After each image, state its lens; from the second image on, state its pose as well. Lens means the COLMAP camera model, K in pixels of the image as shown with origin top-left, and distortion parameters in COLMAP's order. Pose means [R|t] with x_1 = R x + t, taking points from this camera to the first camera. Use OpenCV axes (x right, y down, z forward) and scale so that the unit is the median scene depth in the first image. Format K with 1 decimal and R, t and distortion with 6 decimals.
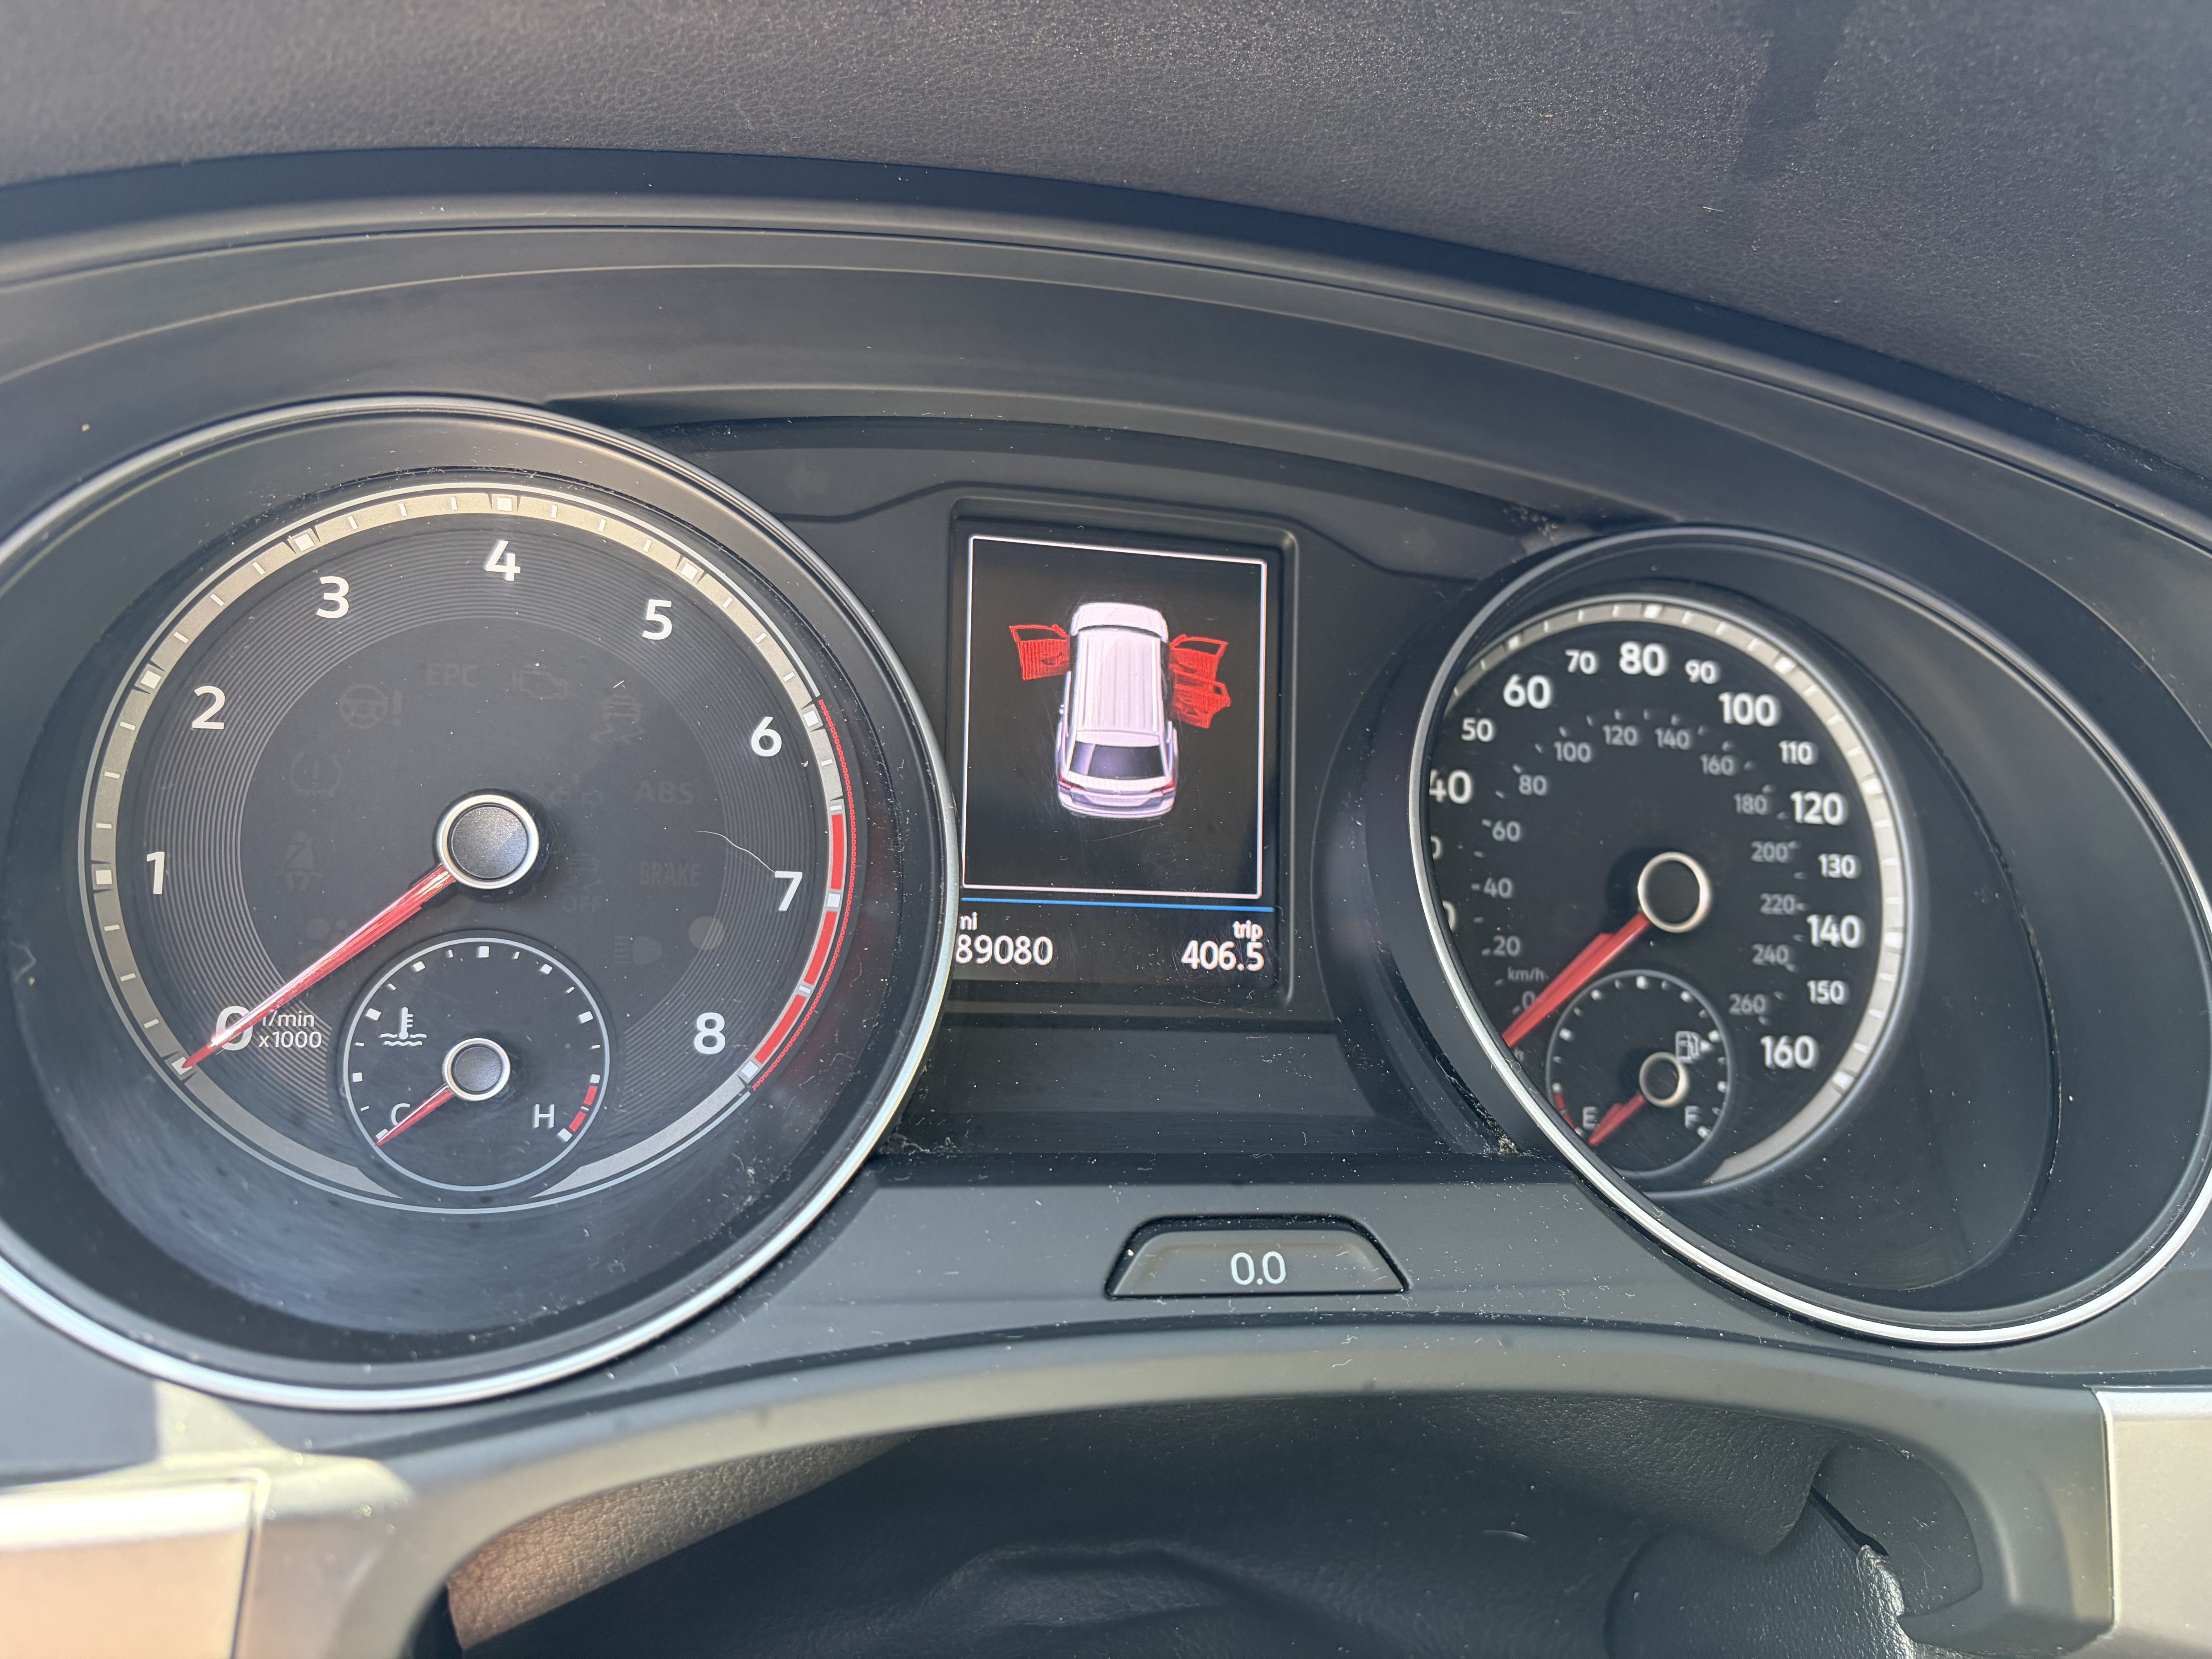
lens RADIAL K [[1675.2, 0, 1106.7], [0, 1675.2, 828.3], [0, 0, 1]] dist [0.012698, 0.000956]
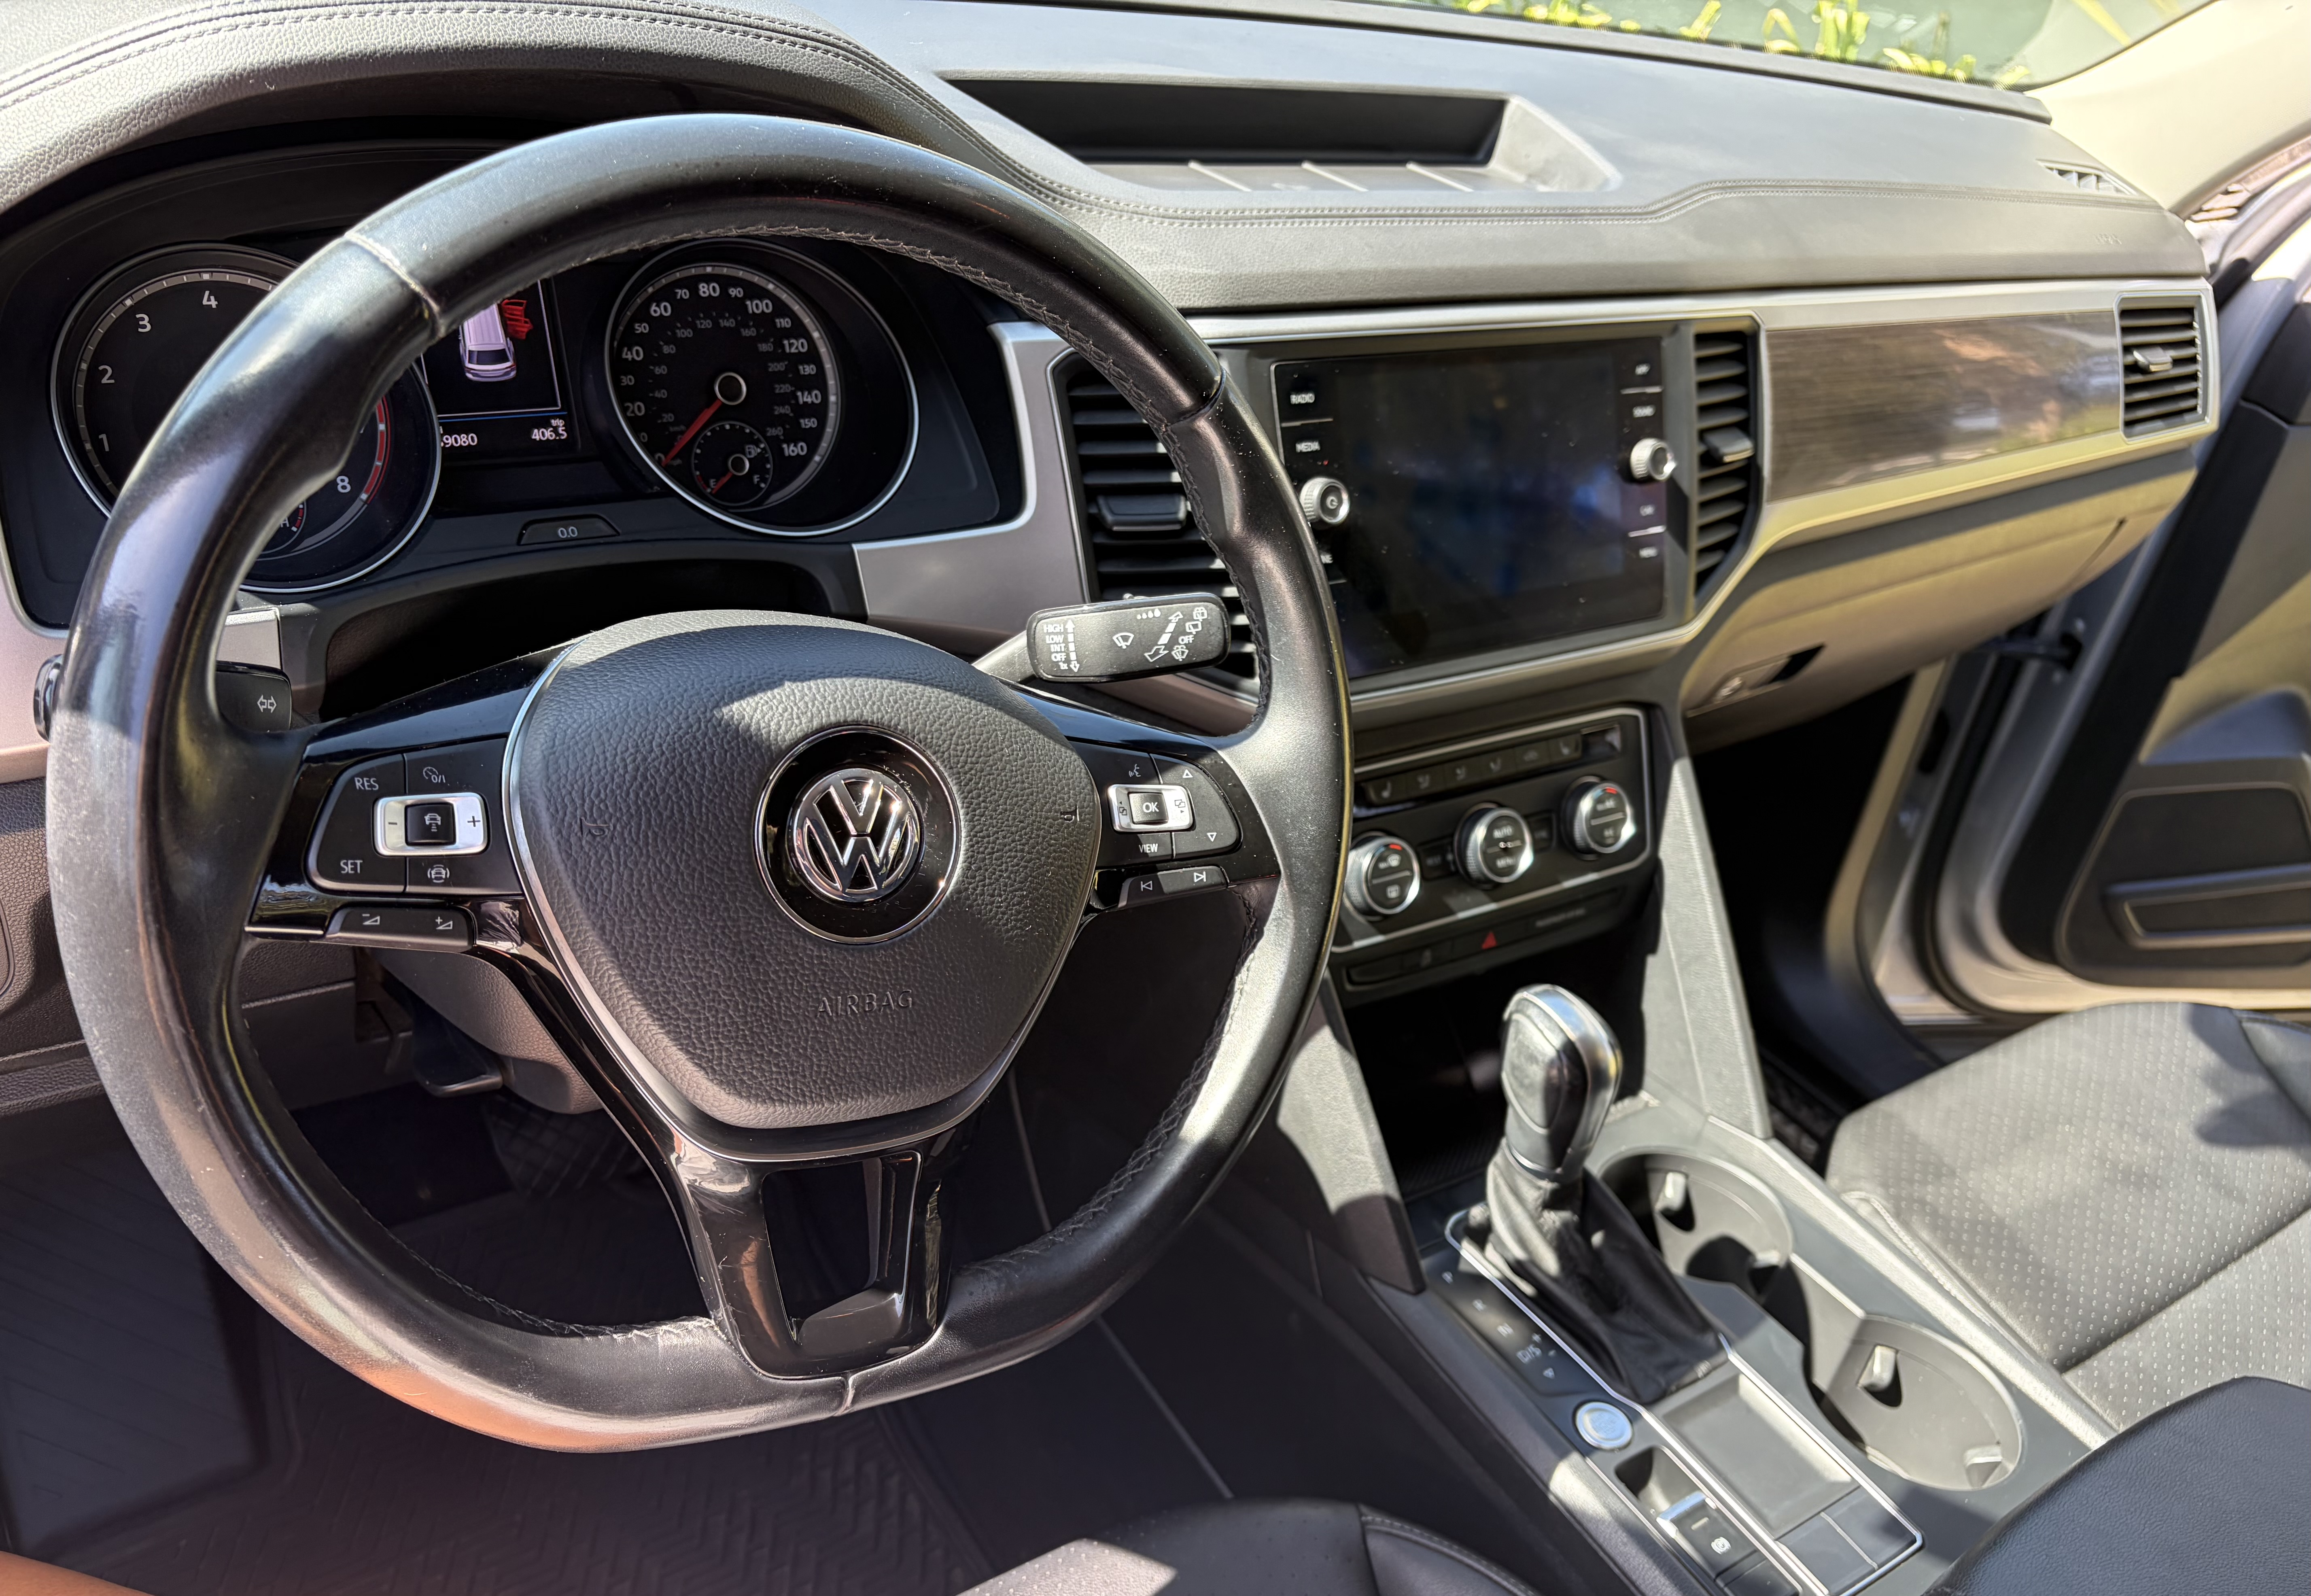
lens RADIAL K [[1800.2, 0, 1150.5], [0, 1800.2, 843.6], [0, 0, 1]] dist [0.008171, 0.011246]
pose [[0.939266, -0.175128, 0.295145, 0.012204], [0.080098, 0.948115, 0.307673, -0.094313], [-0.333713, -0.265346, 0.904559, -1.797813]]
